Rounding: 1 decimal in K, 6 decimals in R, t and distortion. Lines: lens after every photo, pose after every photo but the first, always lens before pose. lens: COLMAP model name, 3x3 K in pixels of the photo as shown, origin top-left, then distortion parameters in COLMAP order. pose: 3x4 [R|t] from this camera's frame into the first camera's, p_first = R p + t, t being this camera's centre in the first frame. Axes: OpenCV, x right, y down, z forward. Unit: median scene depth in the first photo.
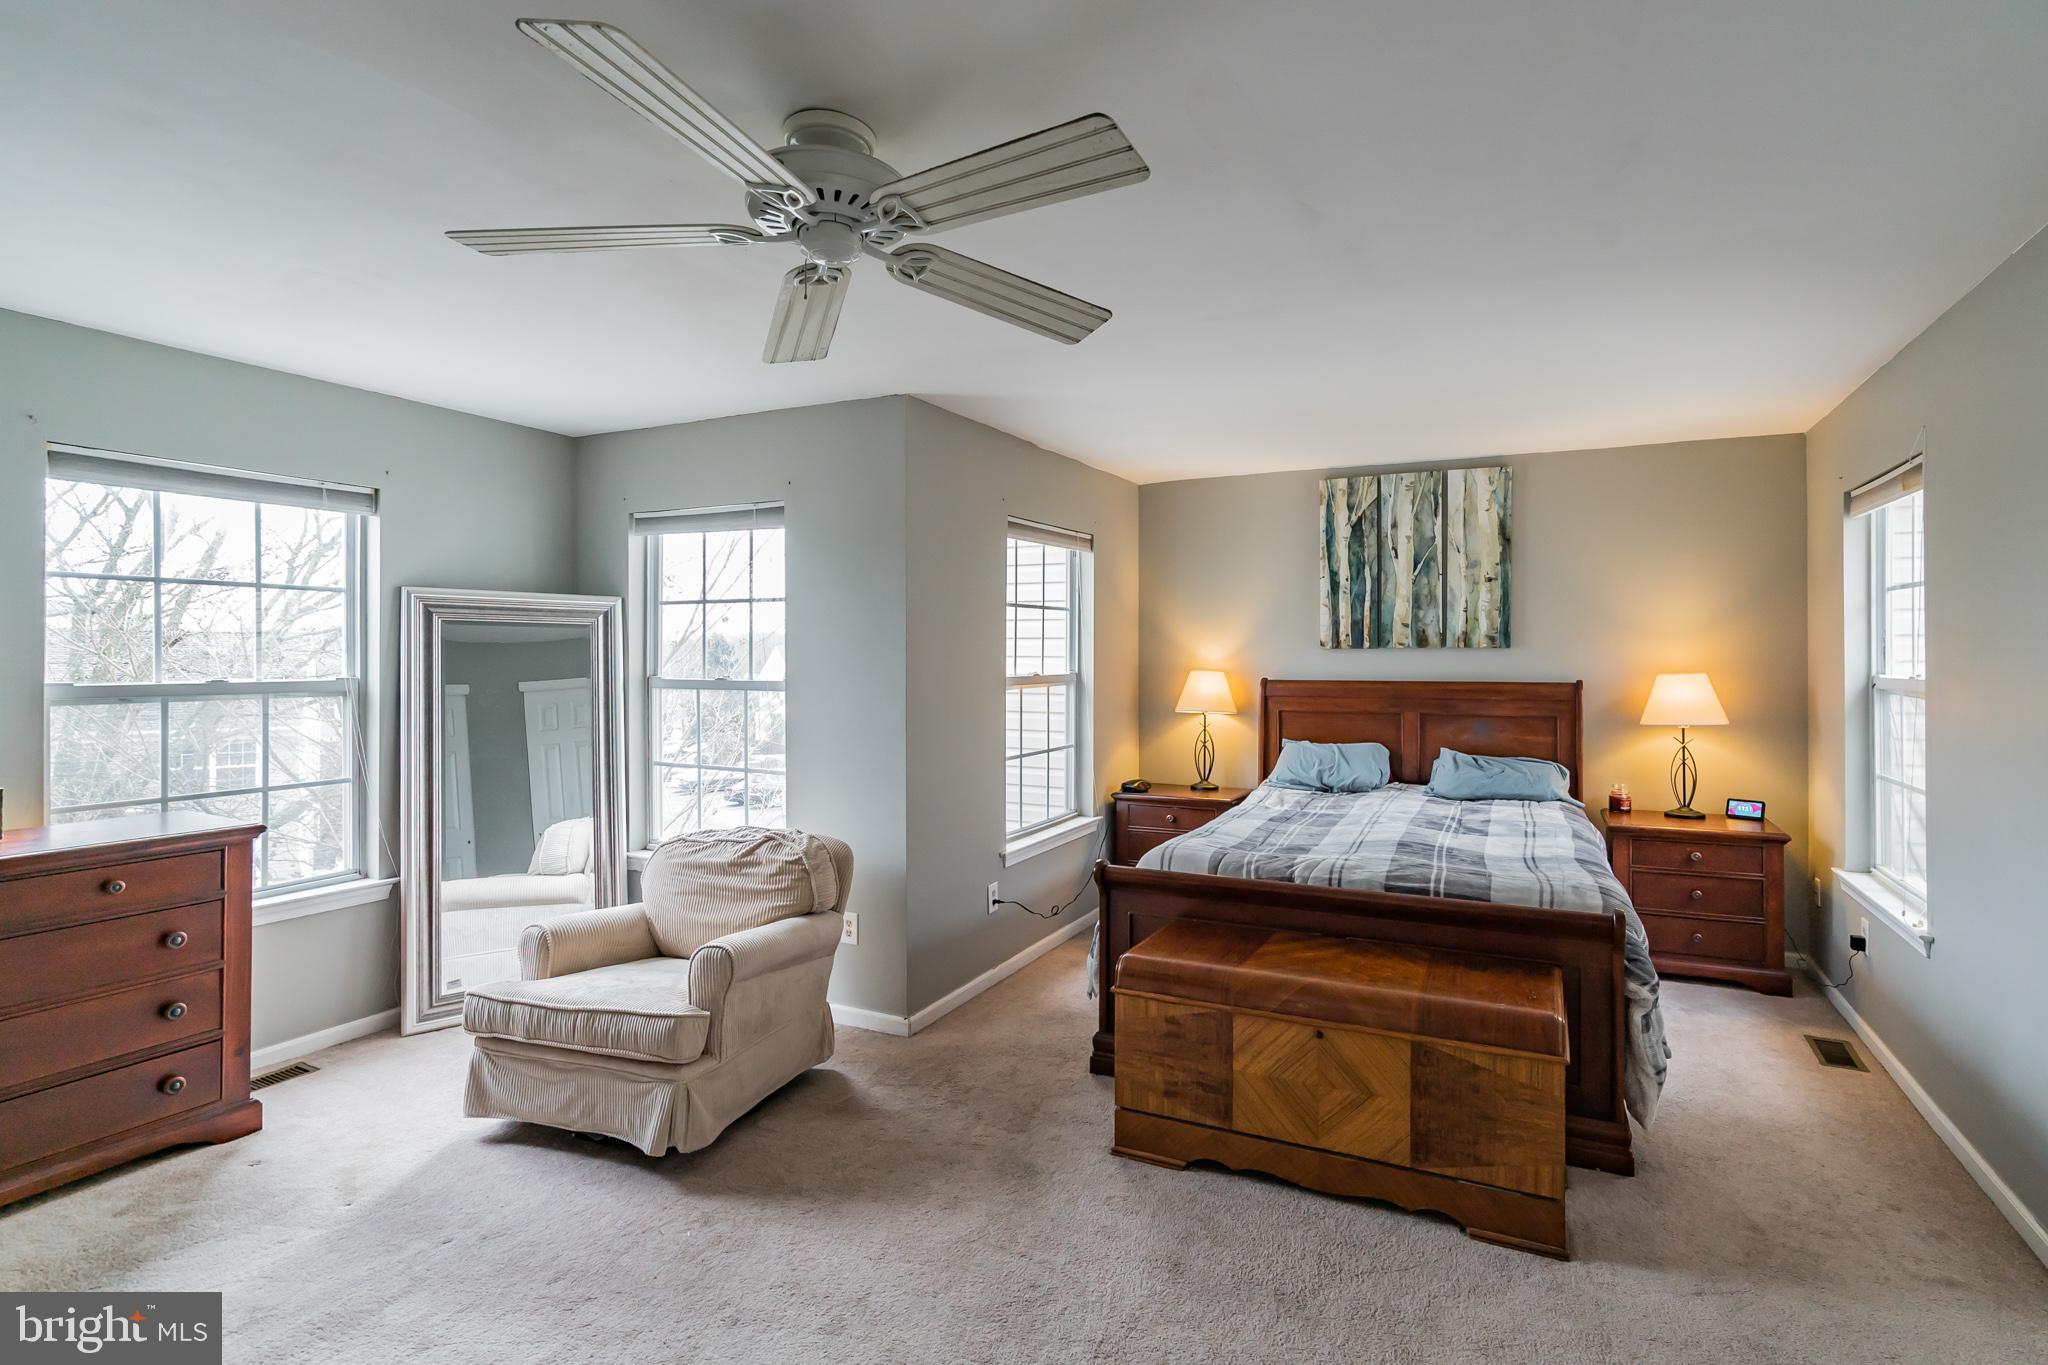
lens RADIAL K [[963.8, 0, 1093.2], [0, 963.8, 649.9], [0, 0, 1]] dist [-0.000102, -0.000269]
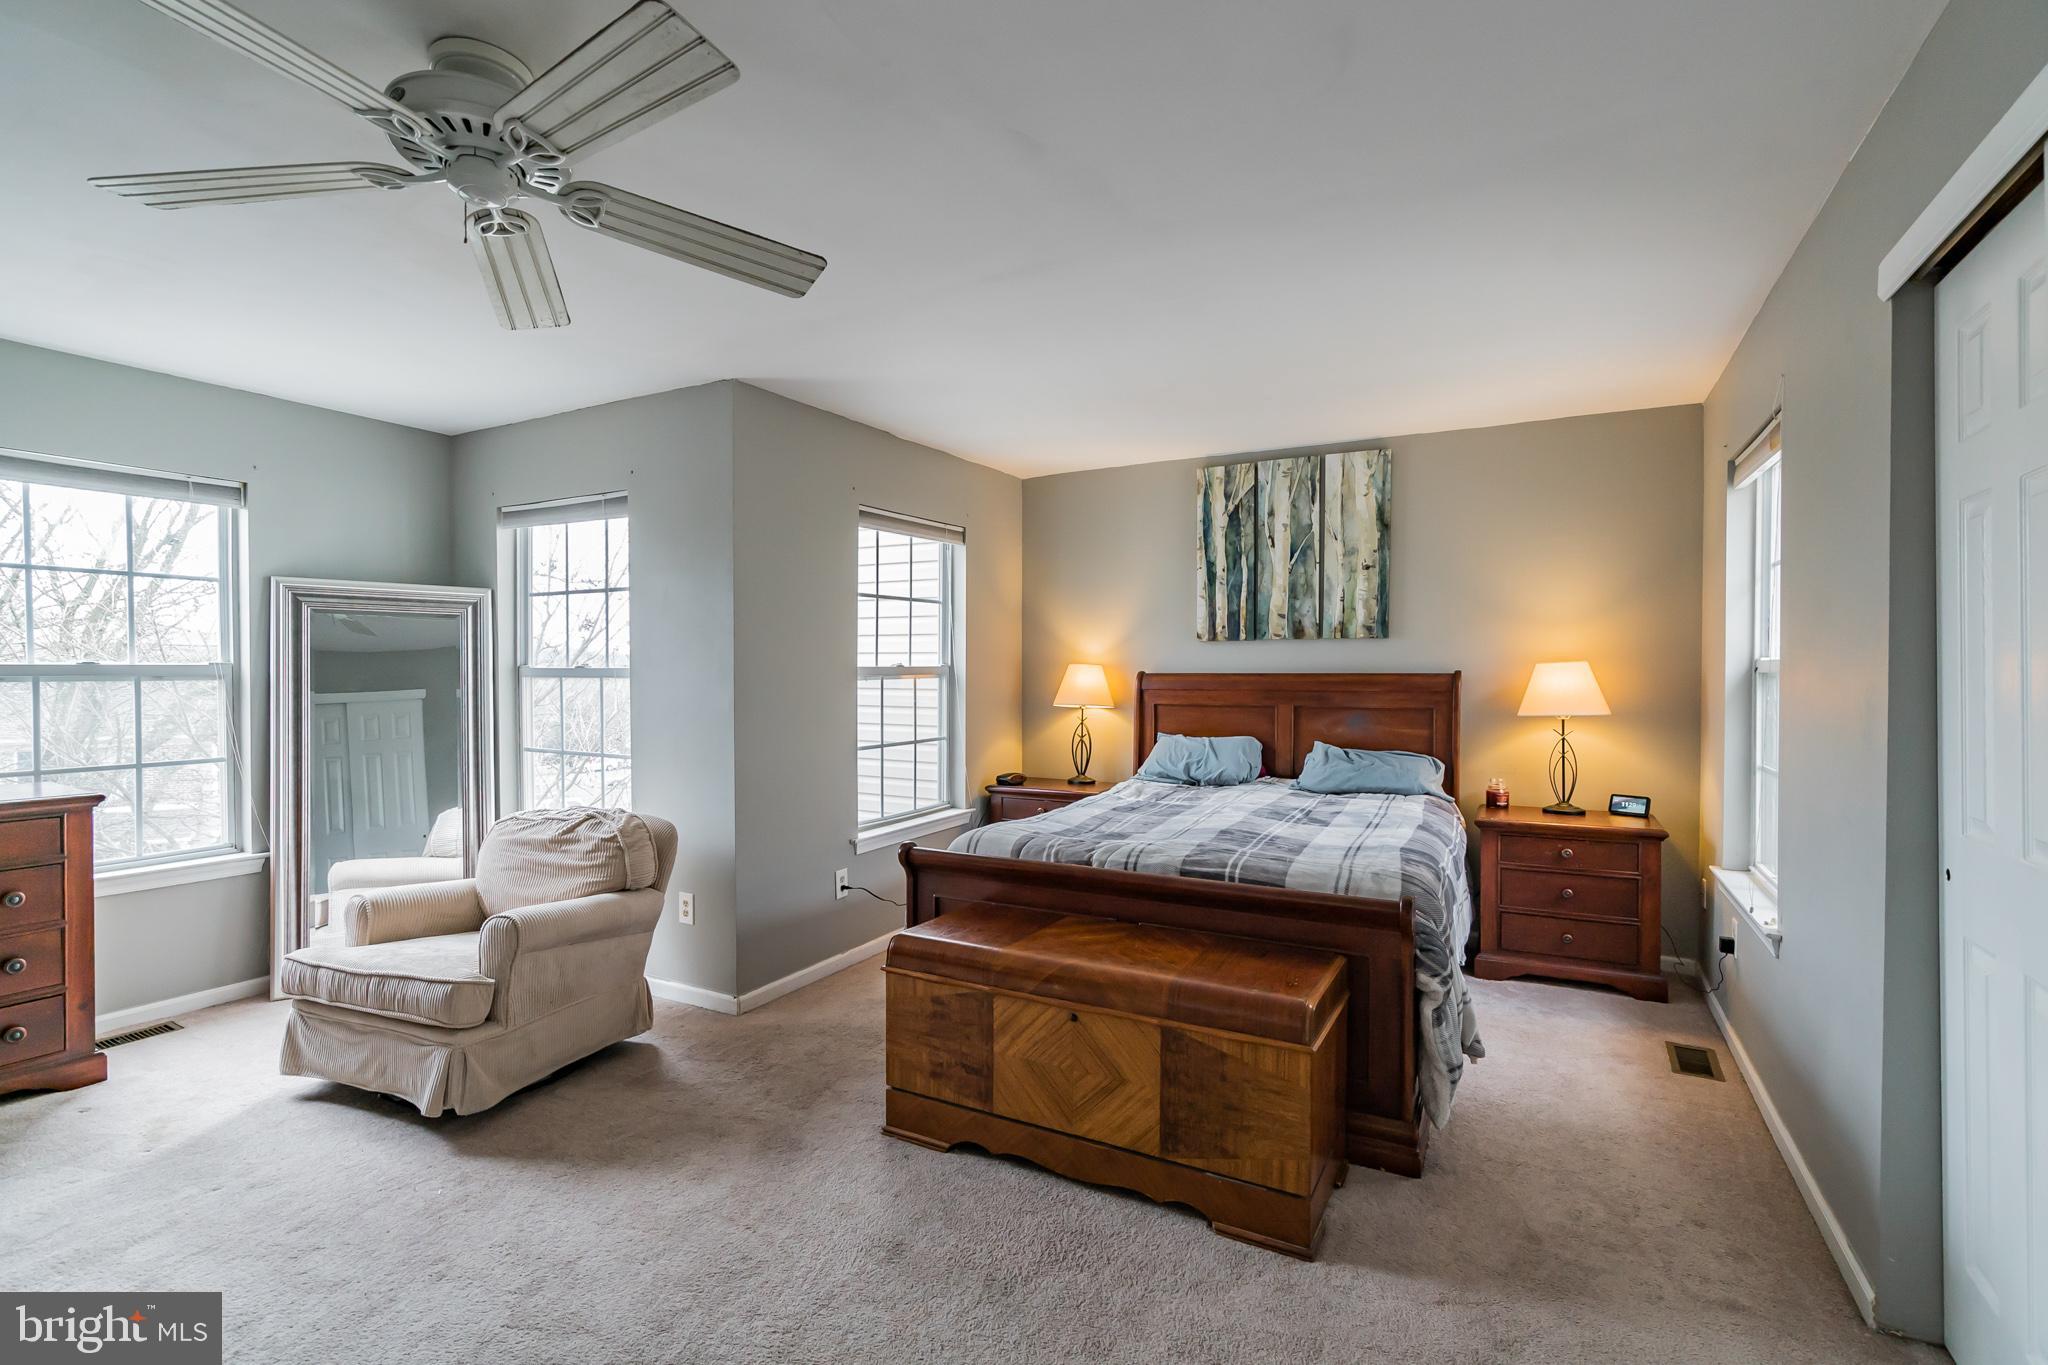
lens RADIAL K [[935.3, 0, 998.5], [0, 935.3, 683.0], [0, 0, 1]] dist [-0.000712, 0.000199]
pose [[0.996740, 0.000810, -0.080673, 0.156569], [0.000832, 0.999793, 0.020320, 0.030801], [0.080673, -0.020321, 0.996533, 0.046768]]
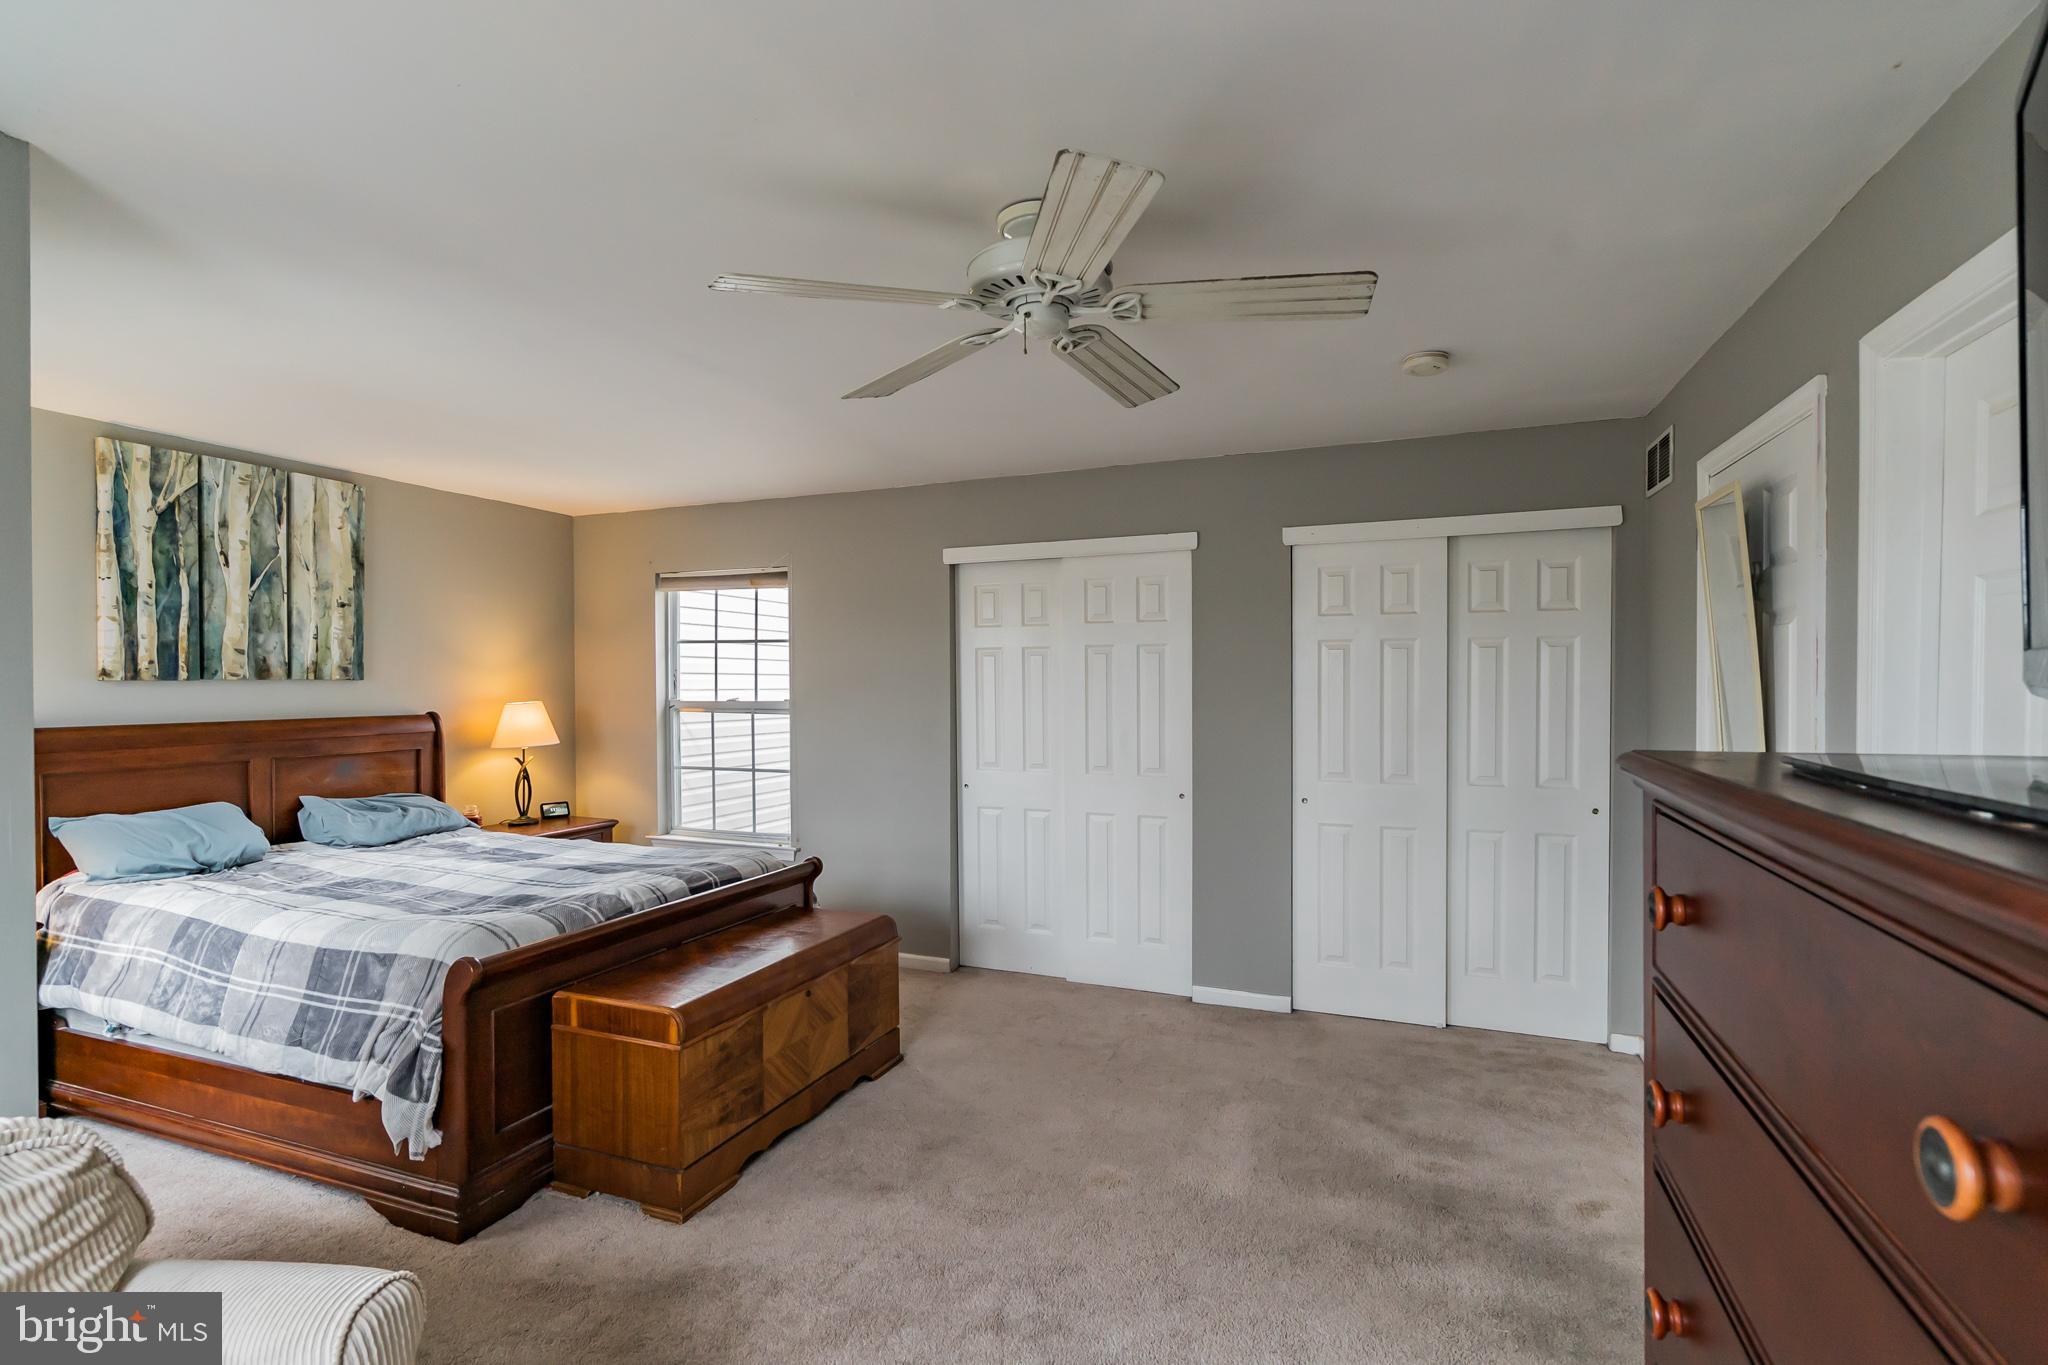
lens RADIAL K [[945.4, 0, 1024.0], [0, 945.4, 682.5], [0, 0, 1]] dist [-0.000814, 0.000033]
pose [[-0.040521, -0.001360, 0.999178, -0.665650], [-0.002542, 0.999996, 0.001258, -0.003233], [-0.999175, -0.002488, -0.040525, 0.515404]]
